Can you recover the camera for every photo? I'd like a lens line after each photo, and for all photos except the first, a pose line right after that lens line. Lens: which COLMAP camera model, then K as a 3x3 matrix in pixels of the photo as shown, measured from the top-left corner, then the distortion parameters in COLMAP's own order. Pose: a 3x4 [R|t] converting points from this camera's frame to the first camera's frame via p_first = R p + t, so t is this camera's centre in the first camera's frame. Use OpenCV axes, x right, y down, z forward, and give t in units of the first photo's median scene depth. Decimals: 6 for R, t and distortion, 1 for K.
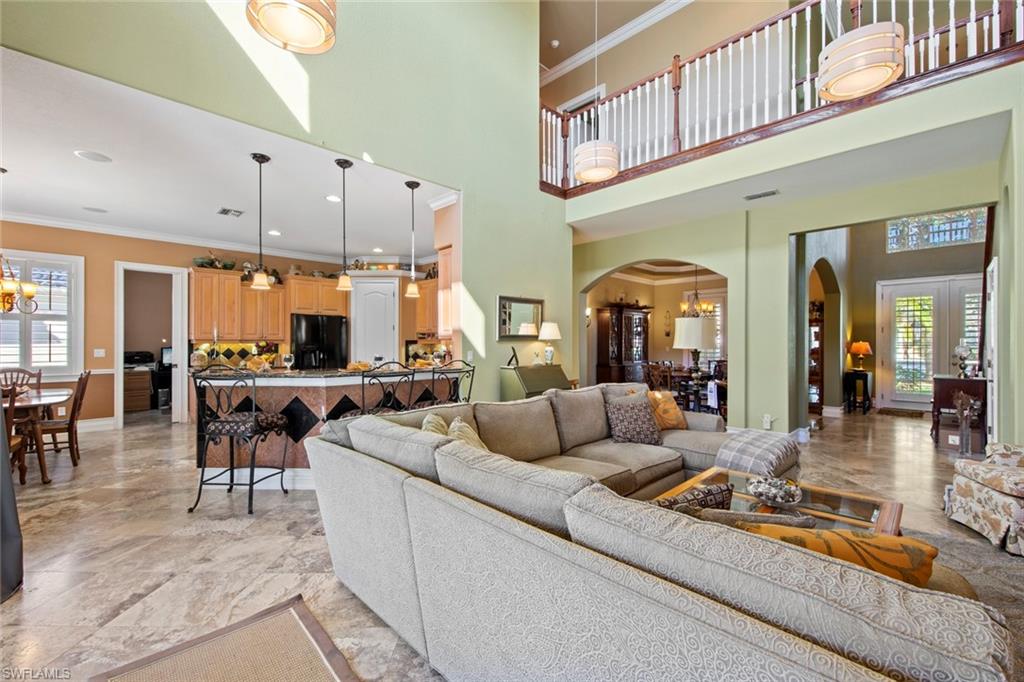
lens RADIAL K [[422.9, 0, 511.1], [0, 422.9, 341.1], [0, 0, 1]] dist [-0.000402, -0.001730]
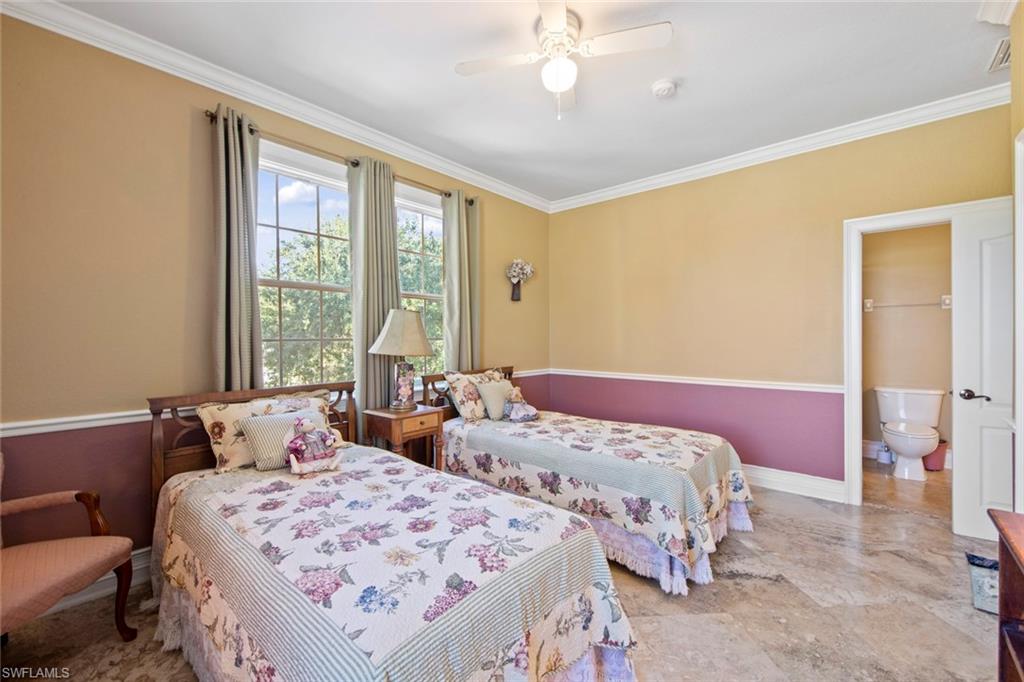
lens RADIAL K [[422.9, 0, 511.1], [0, 422.9, 337.3], [0, 0, 1]] dist [-0.000402, -0.001730]
pose [[0.068789, -0.024517, -0.997330, -0.364997], [0.001739, 0.999699, -0.024455, -0.007401], [0.997630, -0.000052, 0.068811, 0.475605]]
